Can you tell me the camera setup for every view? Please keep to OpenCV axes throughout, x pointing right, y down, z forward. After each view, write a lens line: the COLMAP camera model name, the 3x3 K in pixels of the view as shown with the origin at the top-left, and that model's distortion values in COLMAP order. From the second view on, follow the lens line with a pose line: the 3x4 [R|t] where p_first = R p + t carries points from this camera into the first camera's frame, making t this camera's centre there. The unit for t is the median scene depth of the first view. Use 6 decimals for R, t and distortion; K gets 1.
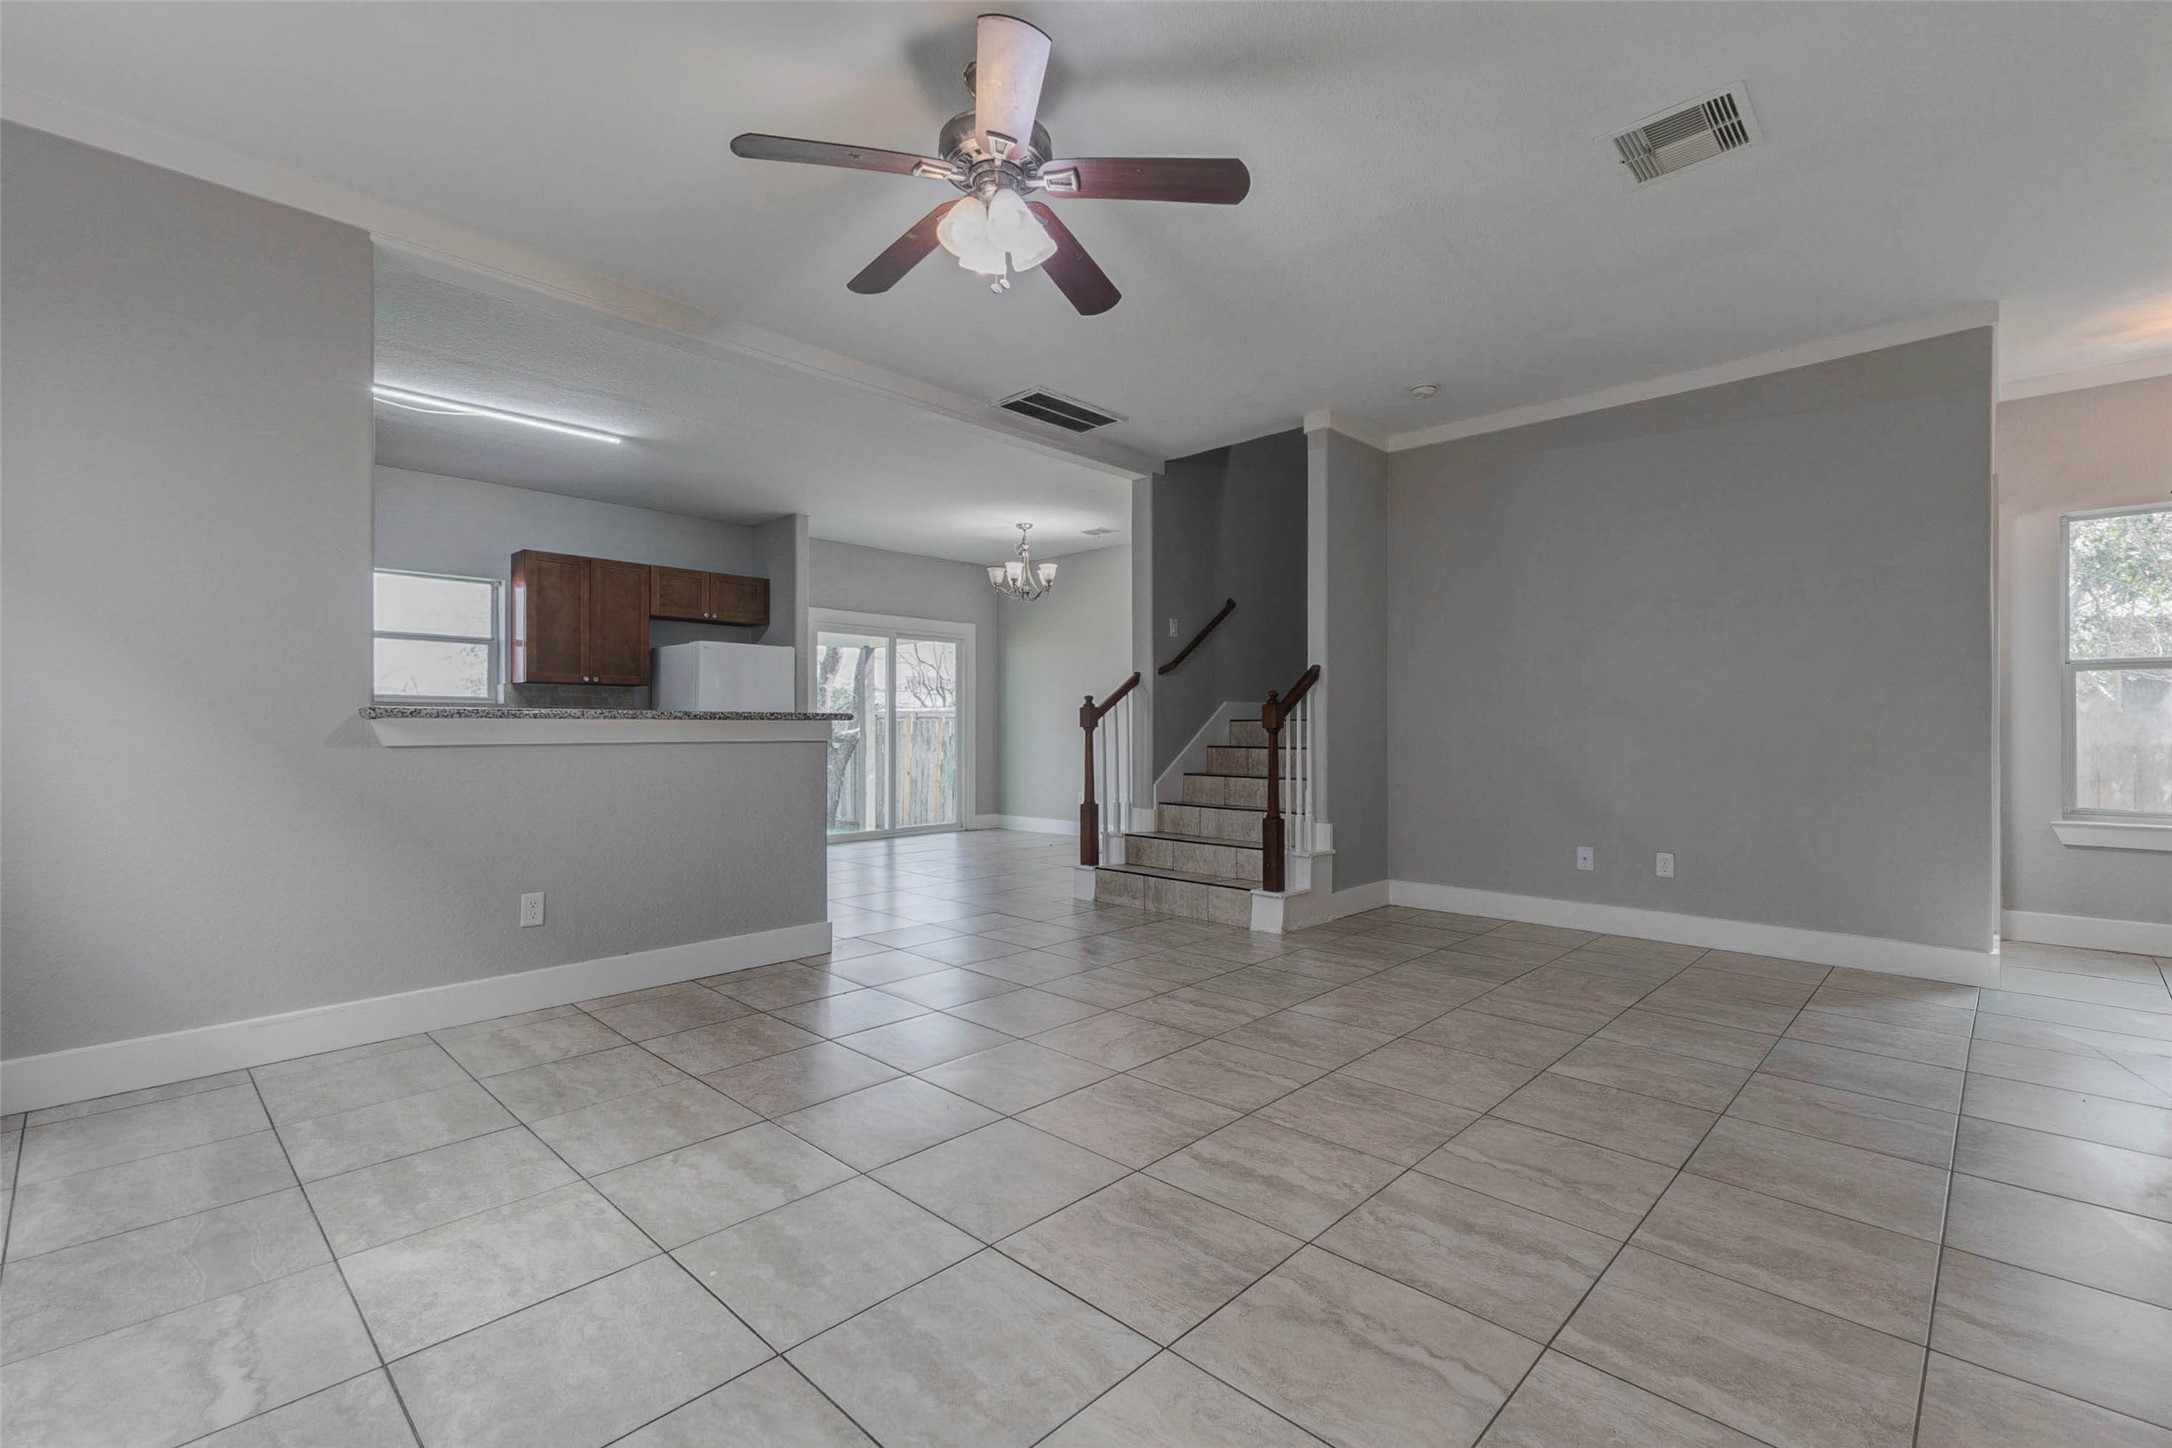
lens RADIAL K [[963.3, 0, 1084.0], [0, 963.3, 727.8], [0, 0, 1]] dist [0.010990, -0.000444]
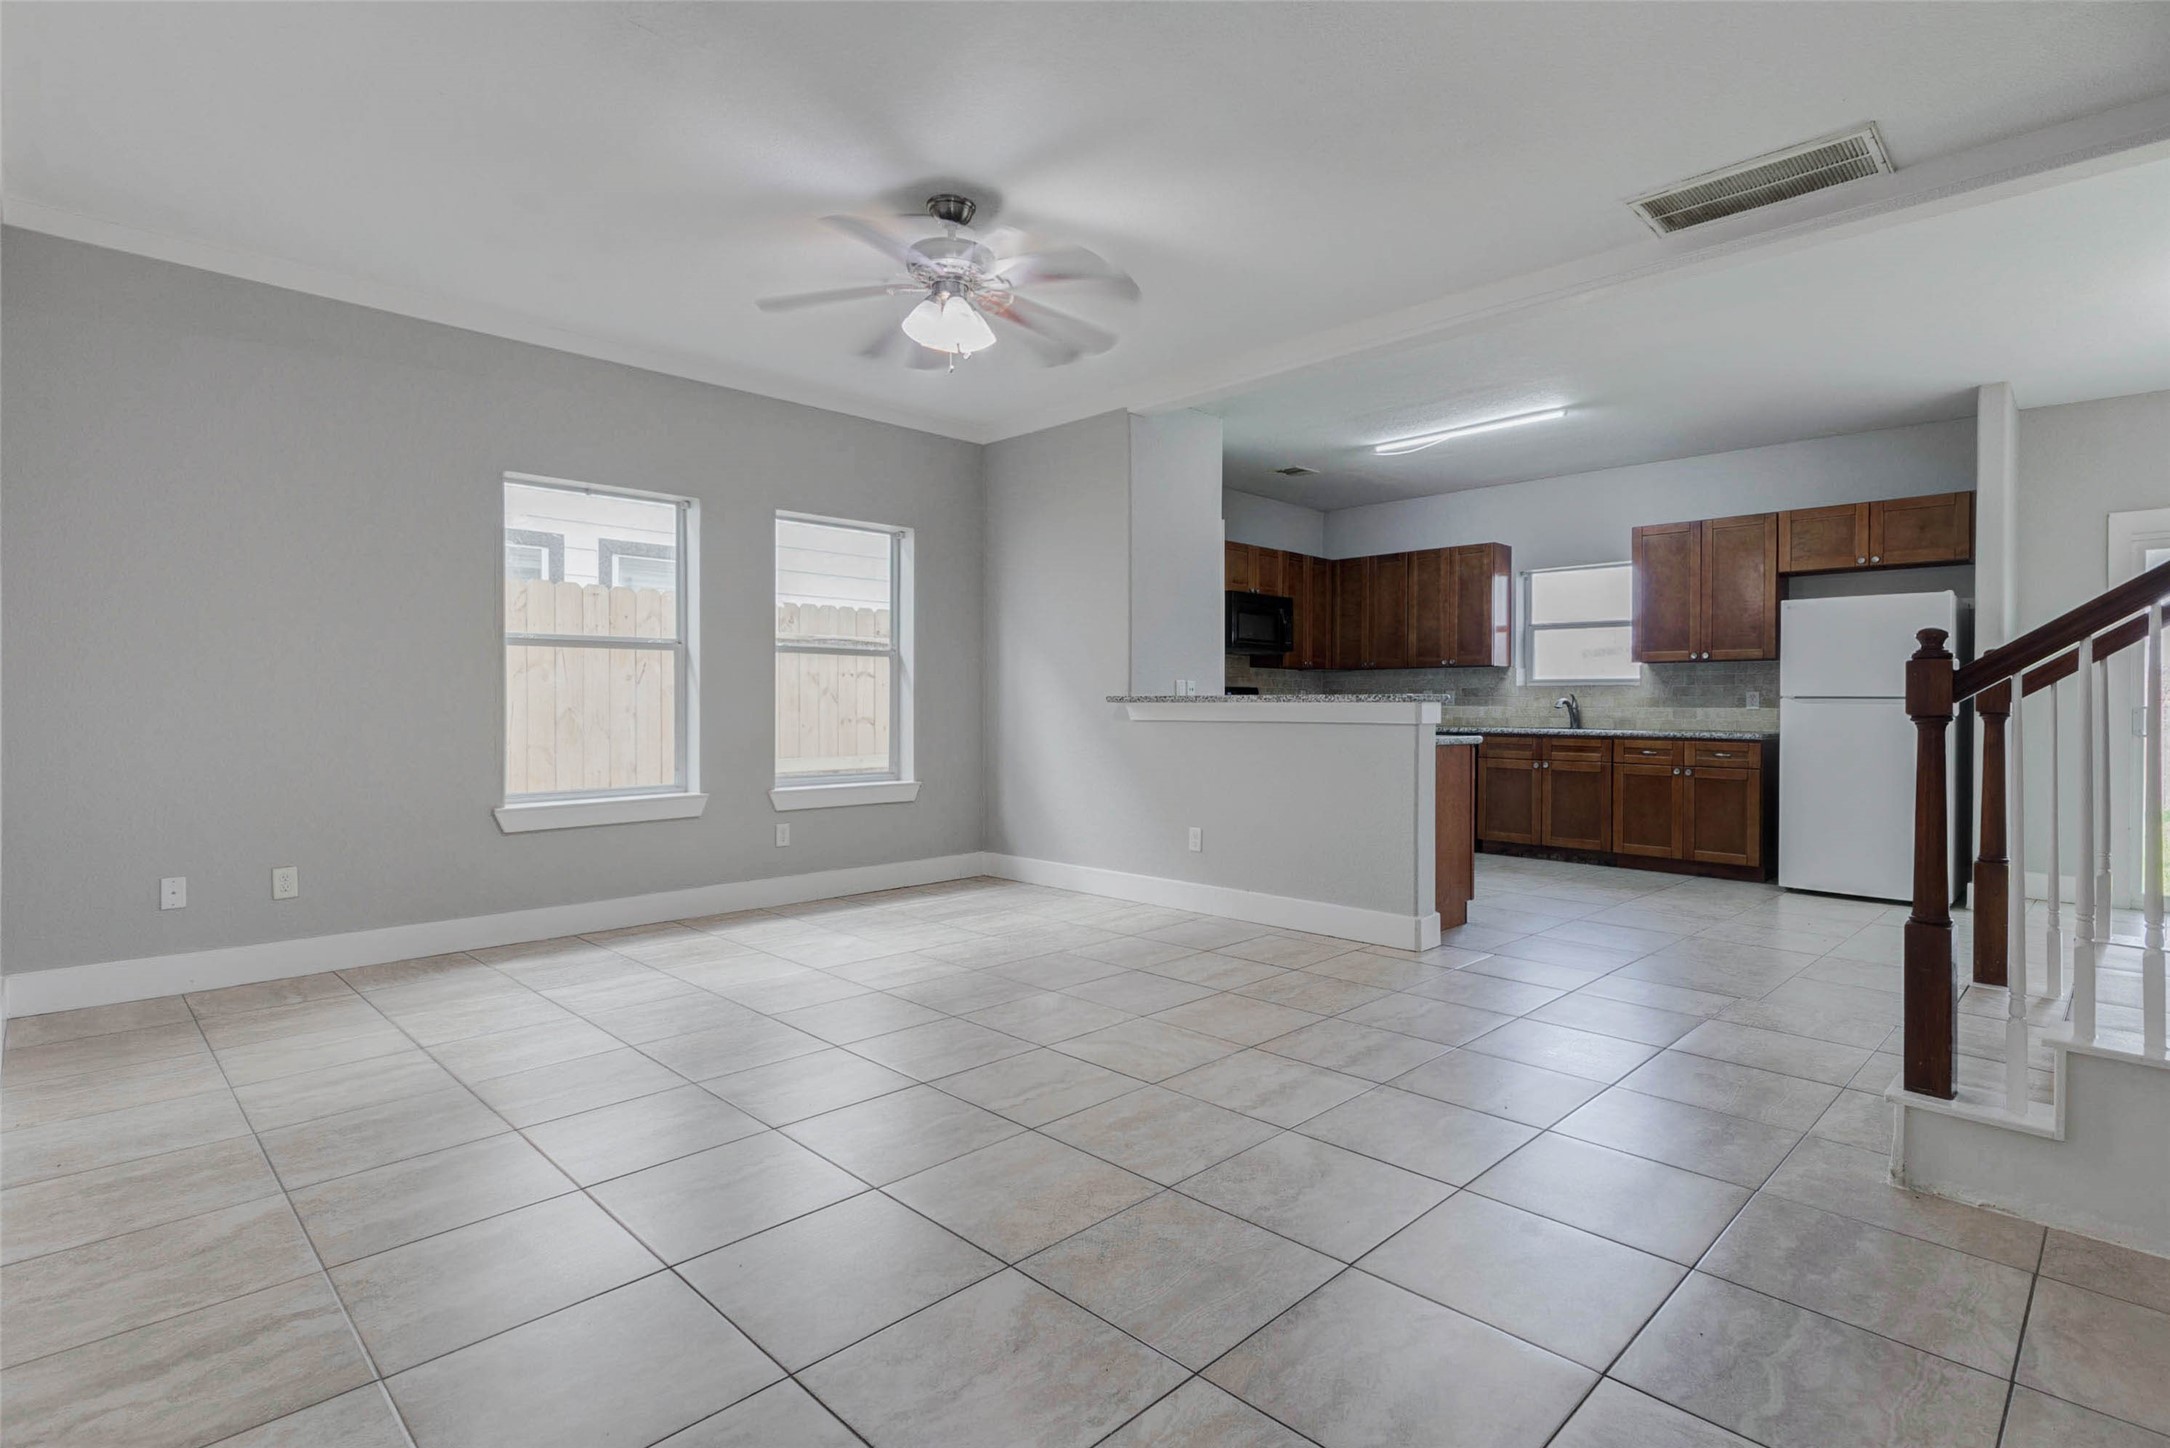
lens RADIAL K [[1061.4, 0, 1087.9], [0, 1061.4, 710.5], [0, 0, 1]] dist [0.001535, 0.000263]
pose [[-0.031042, 0.003745, -0.999511, 0.605123], [-0.003210, 0.999987, 0.003846, -0.001520], [0.999513, 0.003328, -0.031029, 0.562397]]
